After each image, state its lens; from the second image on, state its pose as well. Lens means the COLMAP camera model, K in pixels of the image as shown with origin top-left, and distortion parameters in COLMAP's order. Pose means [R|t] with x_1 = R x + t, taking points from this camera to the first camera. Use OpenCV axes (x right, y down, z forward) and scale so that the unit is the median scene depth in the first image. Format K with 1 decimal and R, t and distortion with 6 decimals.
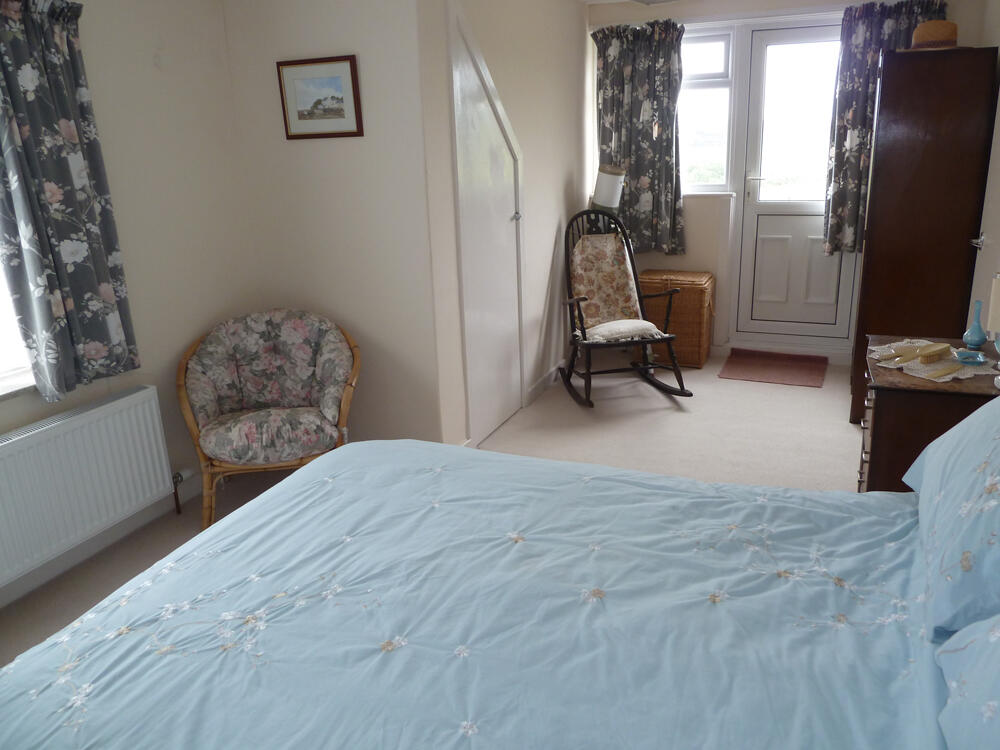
lens RADIAL K [[747.7, 0, 509.8], [0, 747.7, 374.0], [0, 0, 1]] dist [-0.030688, -0.000927]
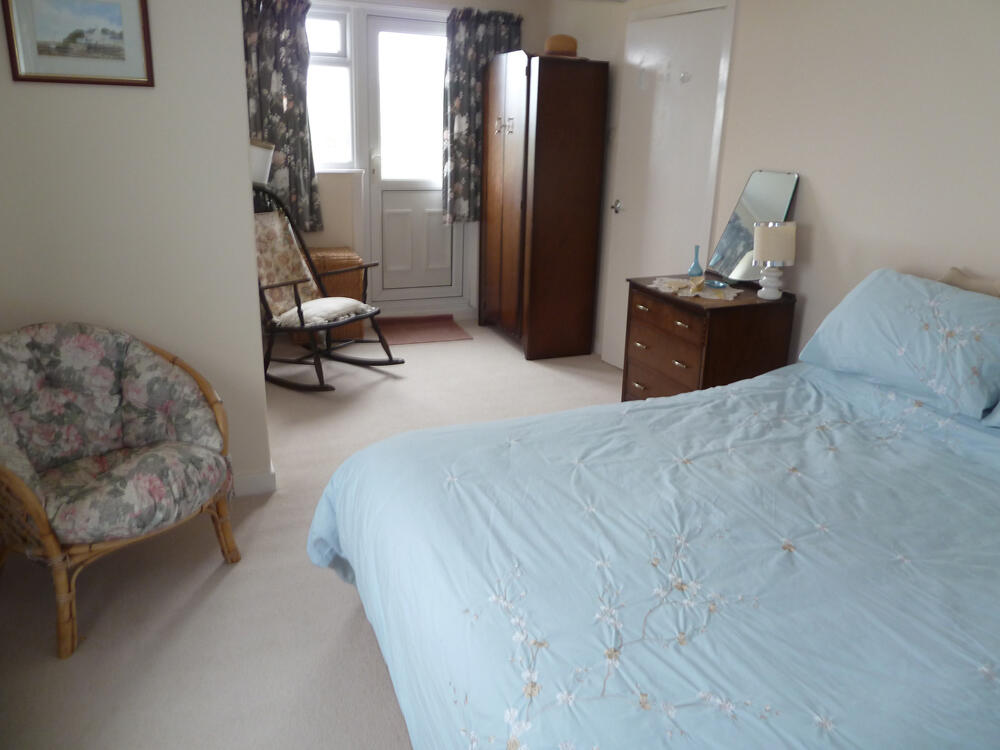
lens RADIAL K [[747.7, 0, 510.5], [0, 747.7, 373.3], [0, 0, 1]] dist [-0.030688, -0.000927]
pose [[0.674653, -0.177392, 0.716503, -0.422184], [0.162753, 0.982552, 0.090014, -0.026999], [-0.719969, 0.055885, 0.691753, 0.166141]]
